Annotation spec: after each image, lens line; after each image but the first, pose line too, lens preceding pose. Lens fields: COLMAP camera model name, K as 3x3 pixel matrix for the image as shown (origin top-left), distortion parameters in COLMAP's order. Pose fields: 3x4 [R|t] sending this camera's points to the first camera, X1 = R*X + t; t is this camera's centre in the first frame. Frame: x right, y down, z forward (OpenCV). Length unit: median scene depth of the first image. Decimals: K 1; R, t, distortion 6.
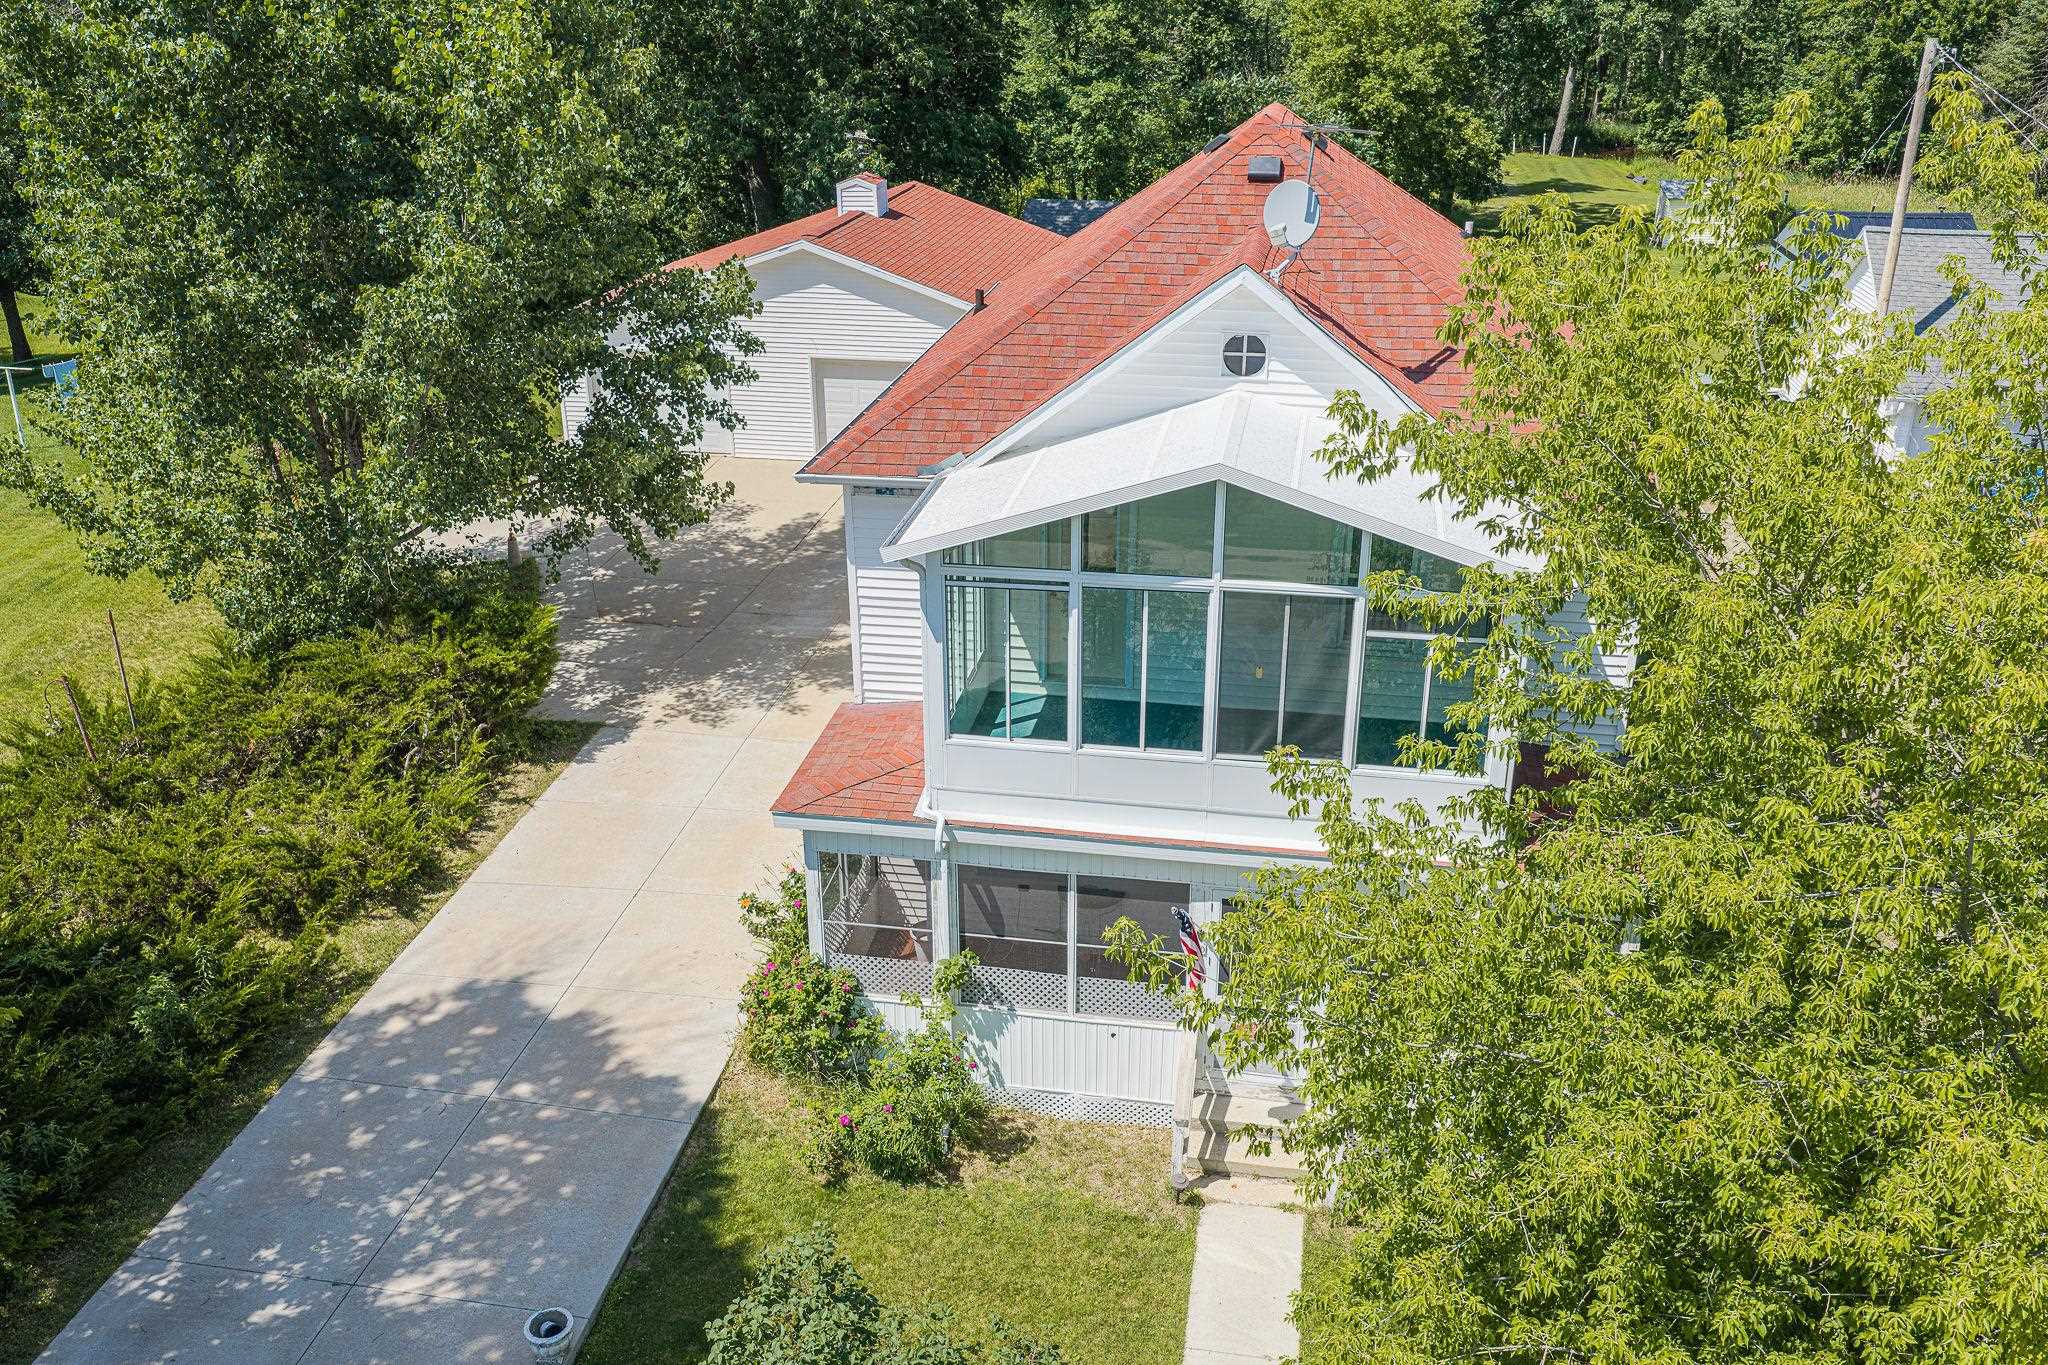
lens RADIAL K [[1687.4, 0, 1024.0], [0, 1687.4, 682.5], [0, 0, 1]] dist [0.020878, -0.013444]
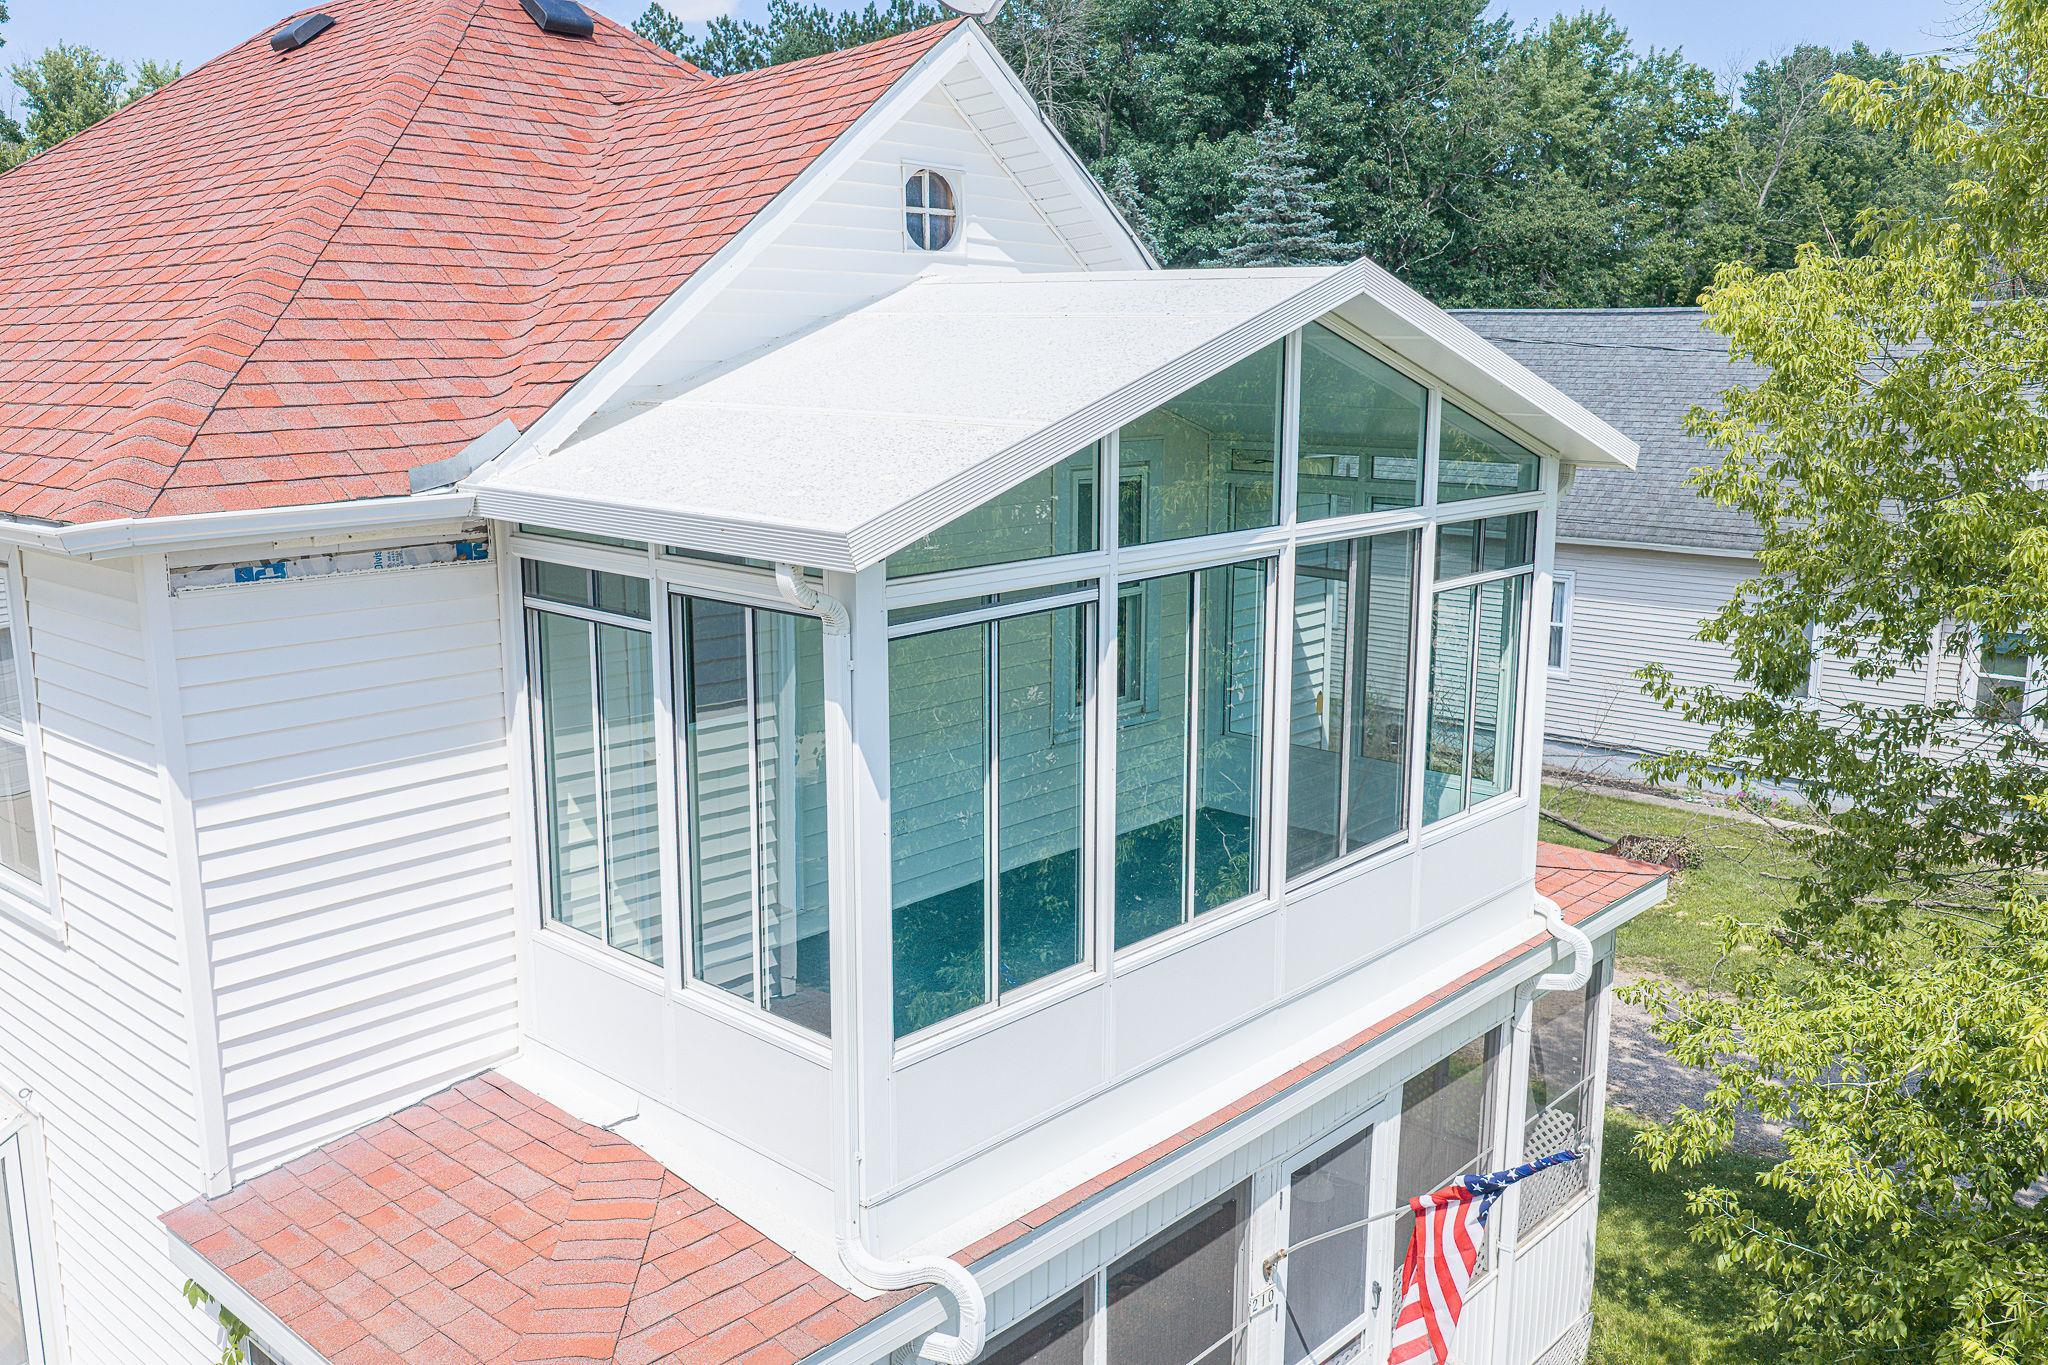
lens RADIAL K [[1694.5, 0, 1024.0], [0, 1694.5, 682.5], [0, 0, 1]] dist [0.089960, -0.406770]
pose [[0.514448, -0.154753, 0.843442, -0.247096], [0.334732, 0.941791, -0.031368, -0.017852], [-0.789492, 0.298464, 0.536303, 0.533085]]
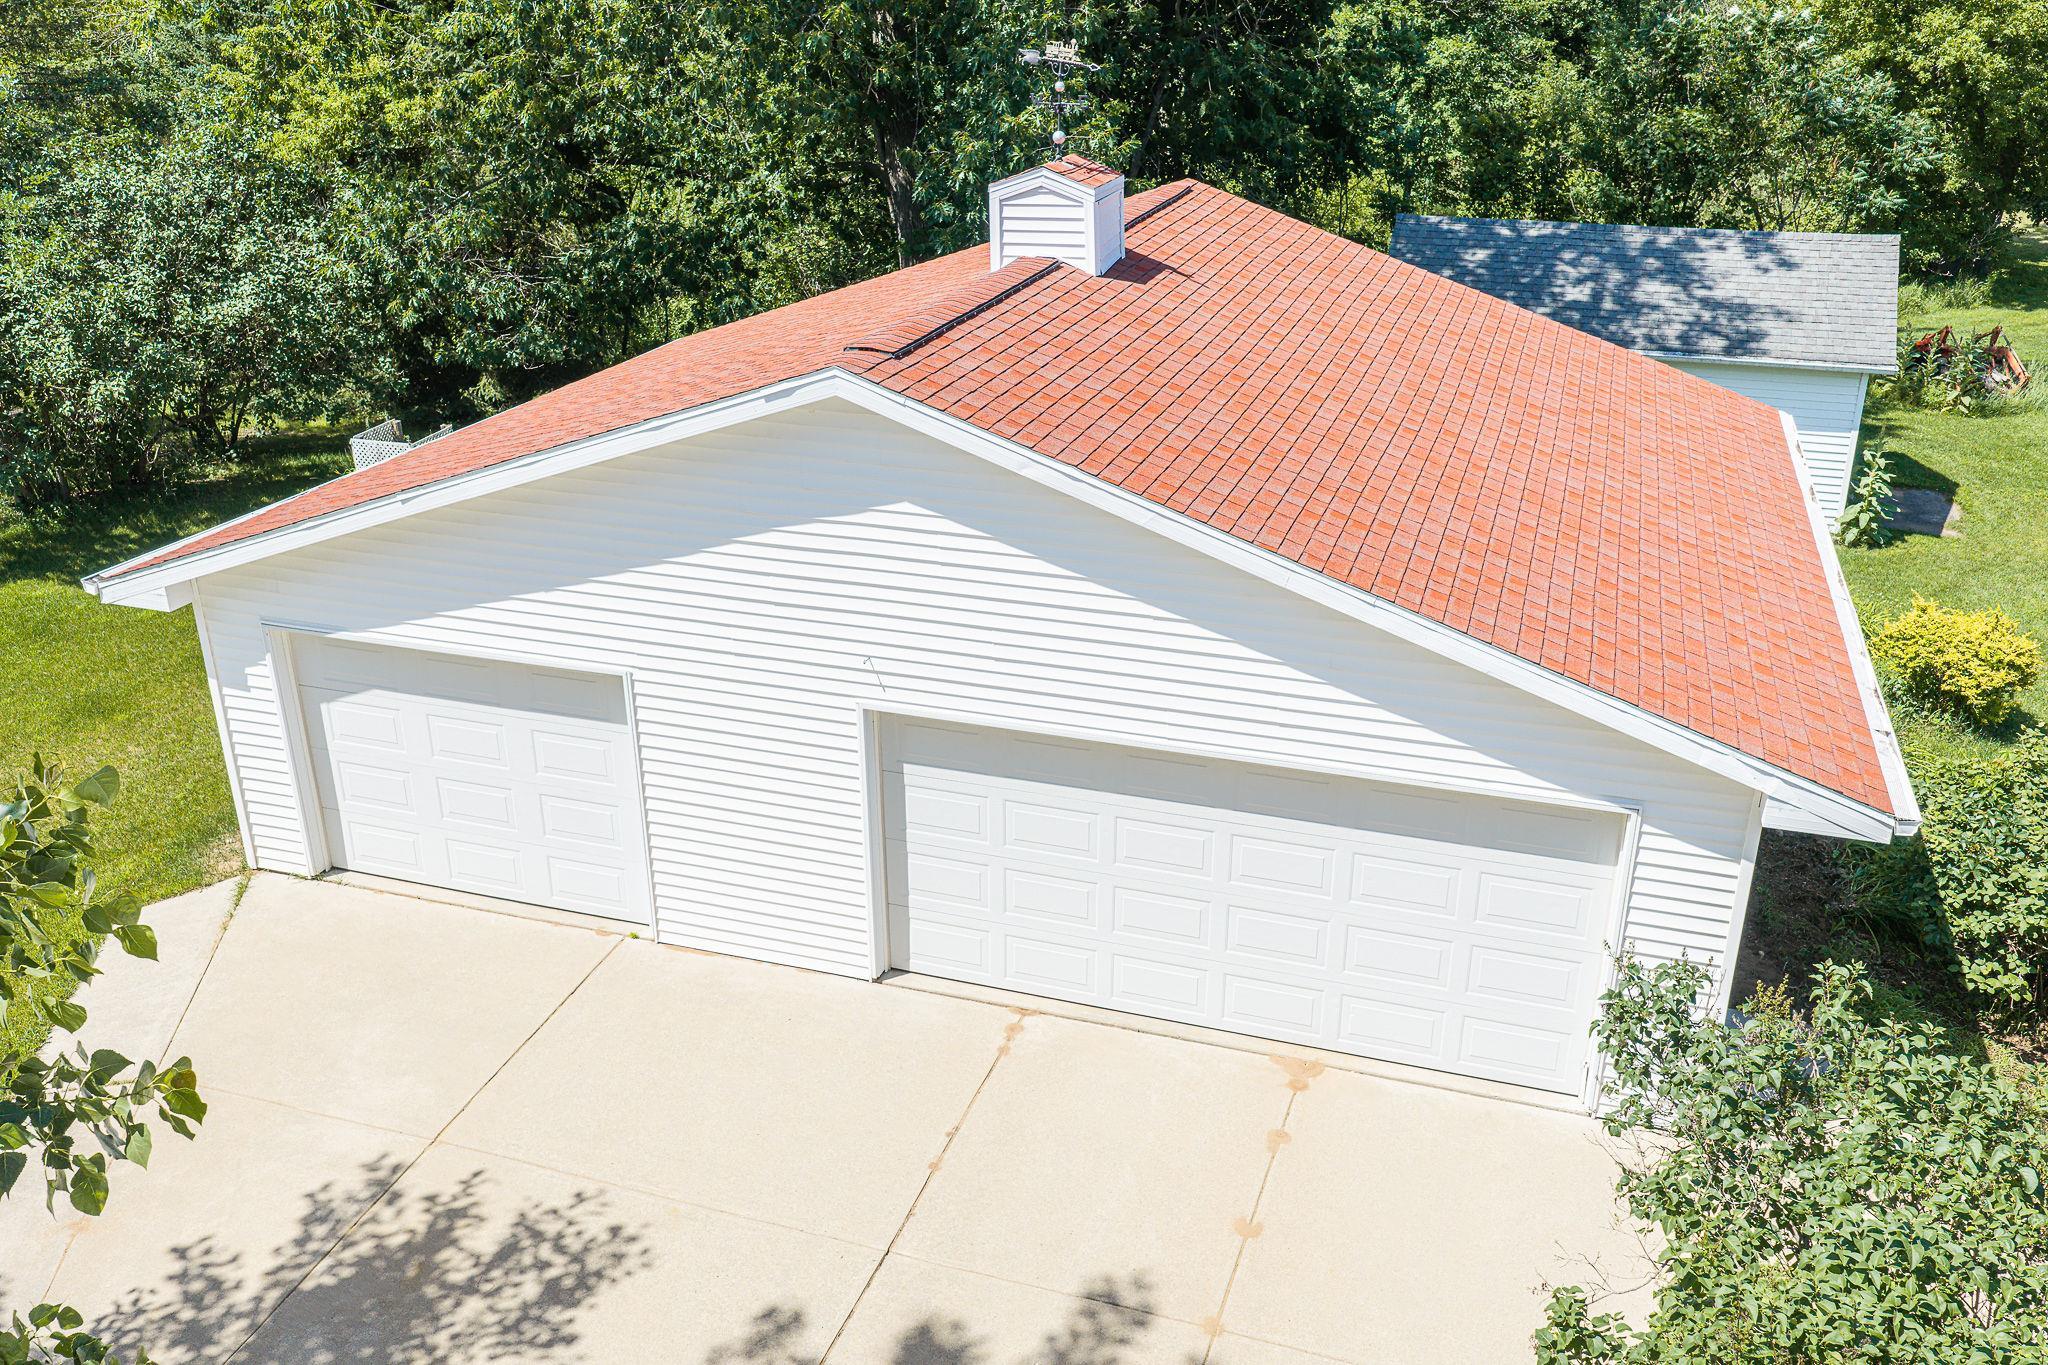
lens RADIAL K [[1687.4, 0, 1024.0], [0, 1687.4, 682.5], [0, 0, 1]] dist [0.020878, -0.013444]
pose [[0.989868, 0.054380, -0.131163, -0.085201], [-0.053806, 0.998520, 0.007916, -0.331106], [0.131400, -0.000778, 0.991329, 1.108247]]
